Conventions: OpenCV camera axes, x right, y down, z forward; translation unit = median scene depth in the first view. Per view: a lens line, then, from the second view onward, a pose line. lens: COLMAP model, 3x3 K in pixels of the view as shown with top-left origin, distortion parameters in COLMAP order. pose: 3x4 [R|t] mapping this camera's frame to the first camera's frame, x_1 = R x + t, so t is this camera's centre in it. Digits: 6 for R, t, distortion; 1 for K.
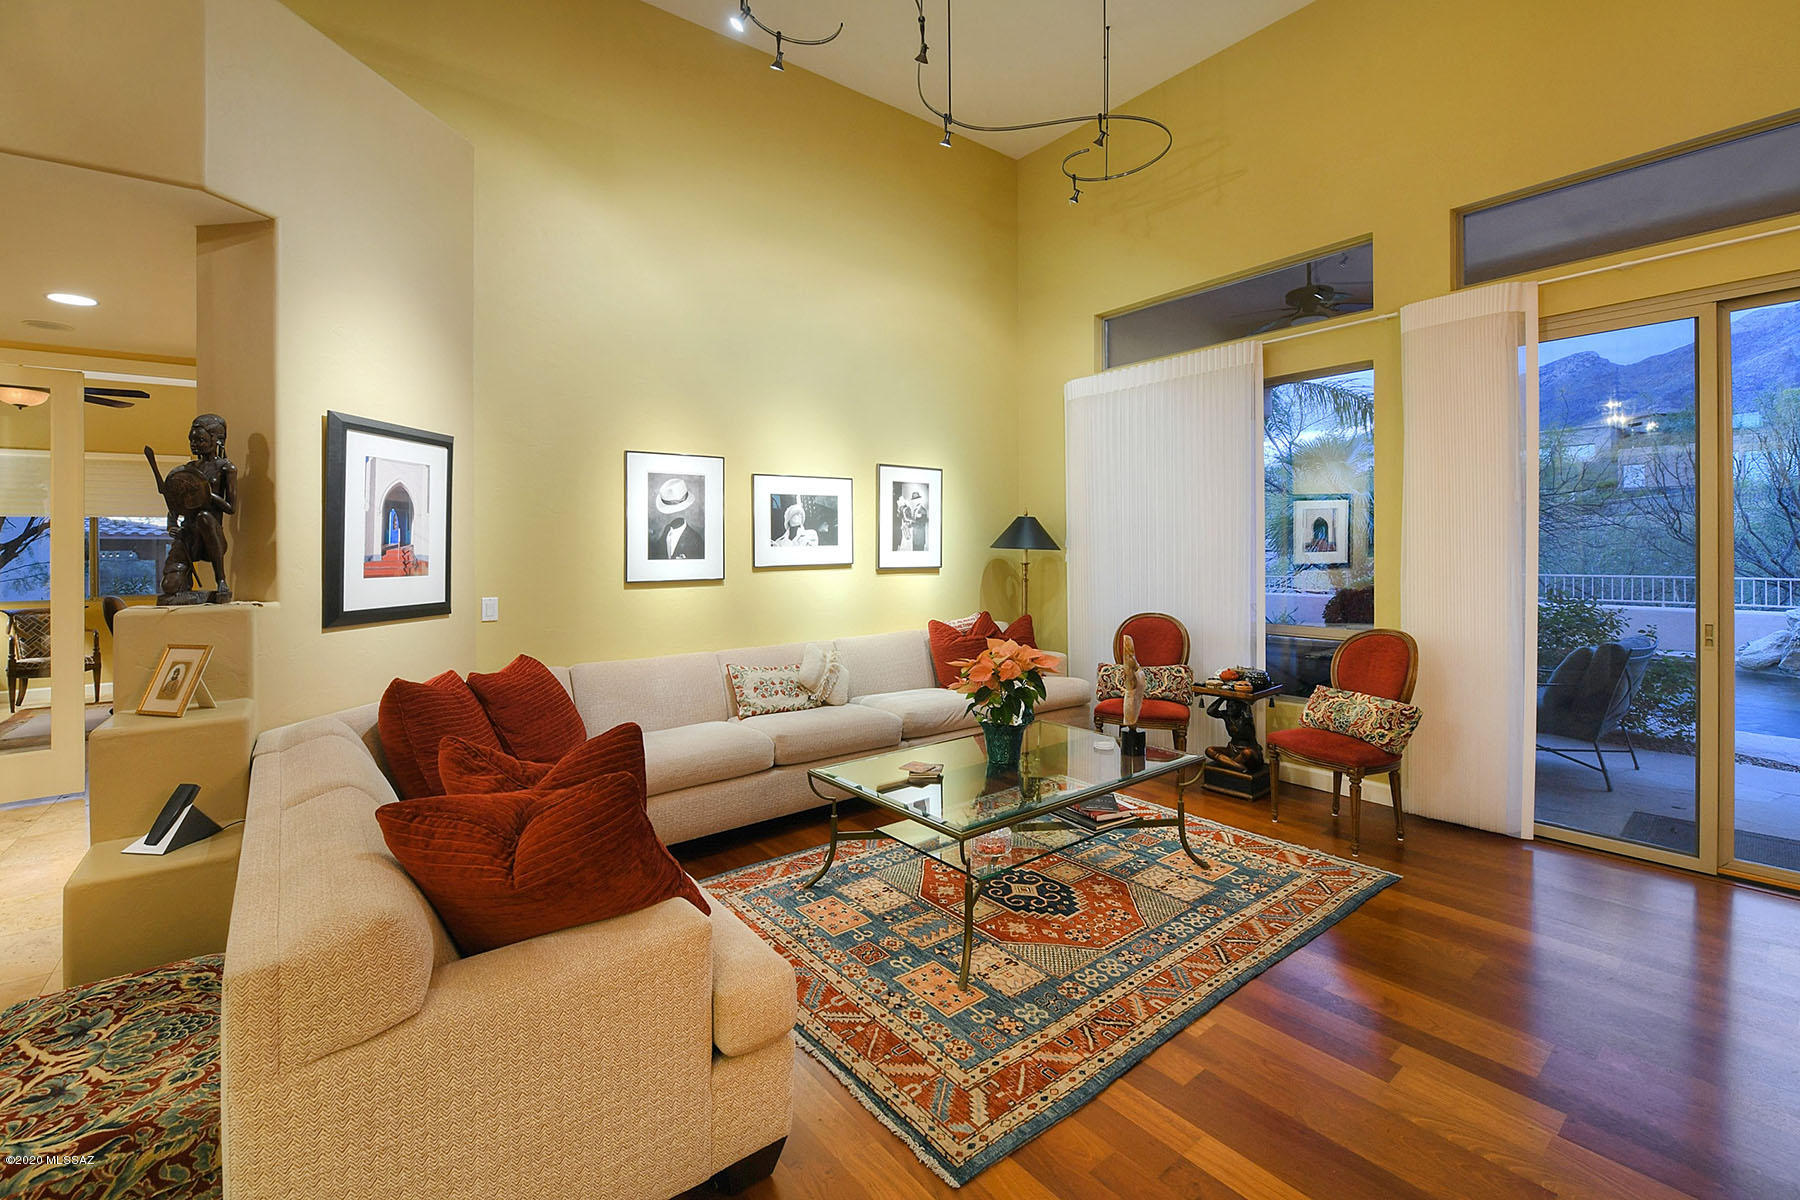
lens RADIAL K [[758.6, 0, 928.1], [0, 758.6, 545.6], [0, 0, 1]] dist [-0.008880, -0.001713]
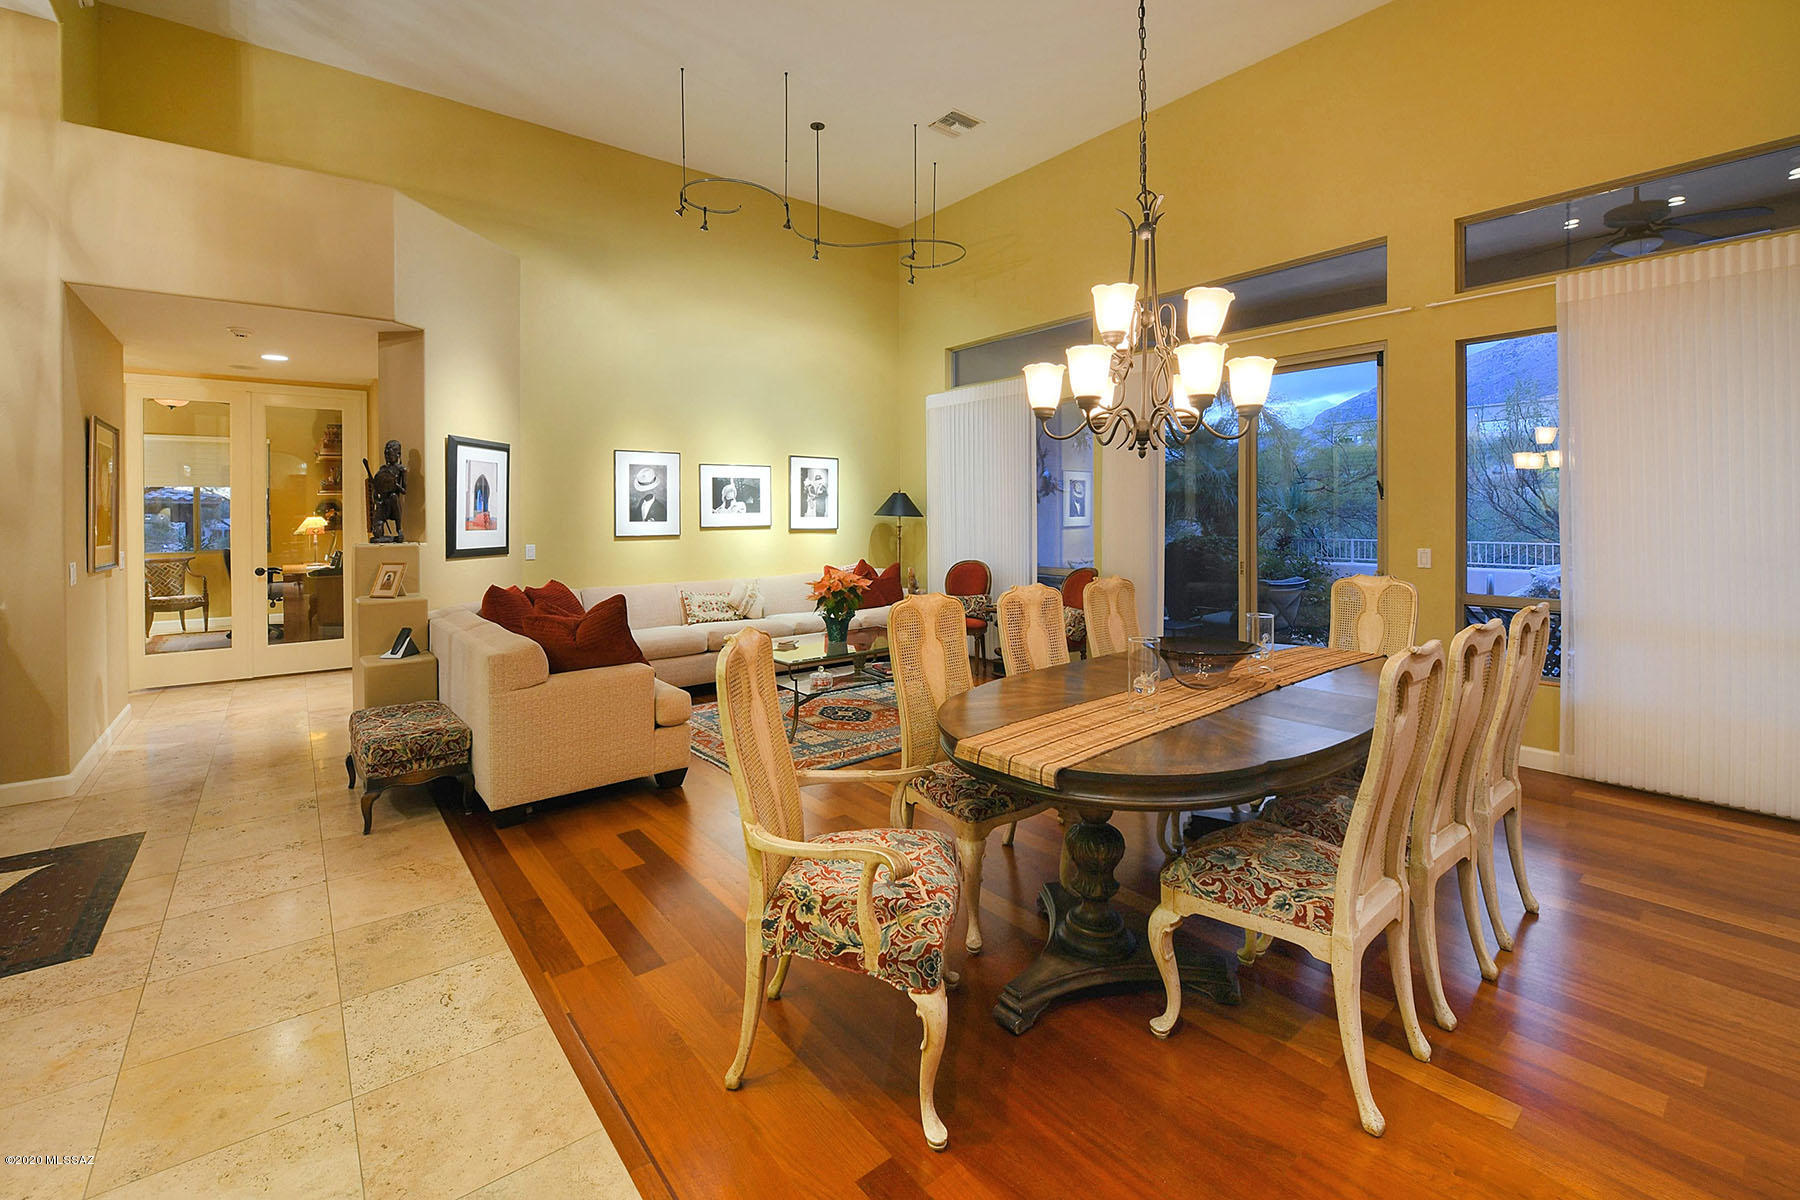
lens RADIAL K [[758.6, 0, 881.0], [0, 758.6, 527.8], [0, 0, 1]] dist [-0.008880, -0.001713]
pose [[0.999395, 0.005431, -0.034358, 0.179522], [-0.004778, 0.999807, 0.019054, -0.000322], [0.034455, -0.018878, 0.999228, -0.482630]]
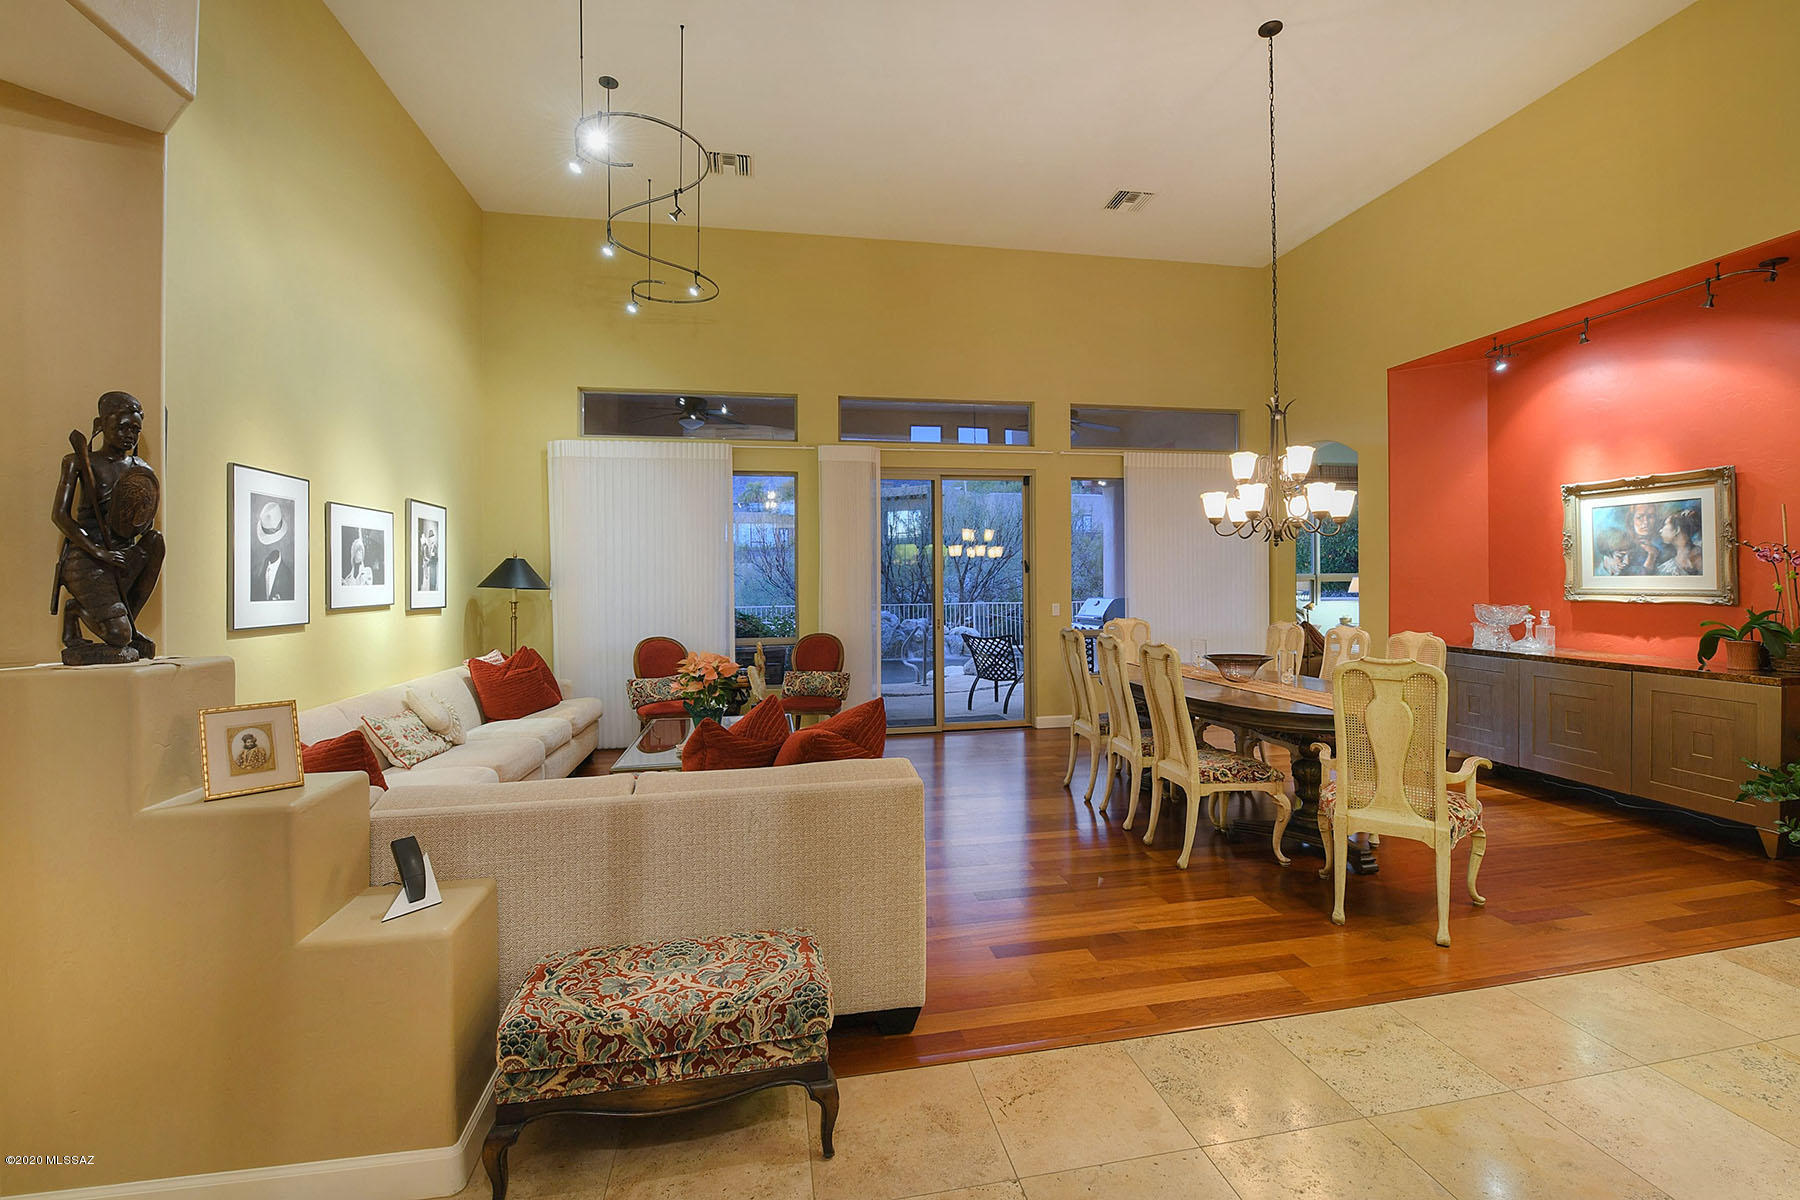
lens RADIAL K [[758.6, 0, 895.7], [0, 758.6, 589.0], [0, 0, 1]] dist [-0.008880, -0.001713]
pose [[0.485474, -0.006744, 0.874225, -0.695699], [0.009336, 0.999953, 0.002529, 0.009461], [-0.874201, 0.006934, 0.485514, 0.013784]]
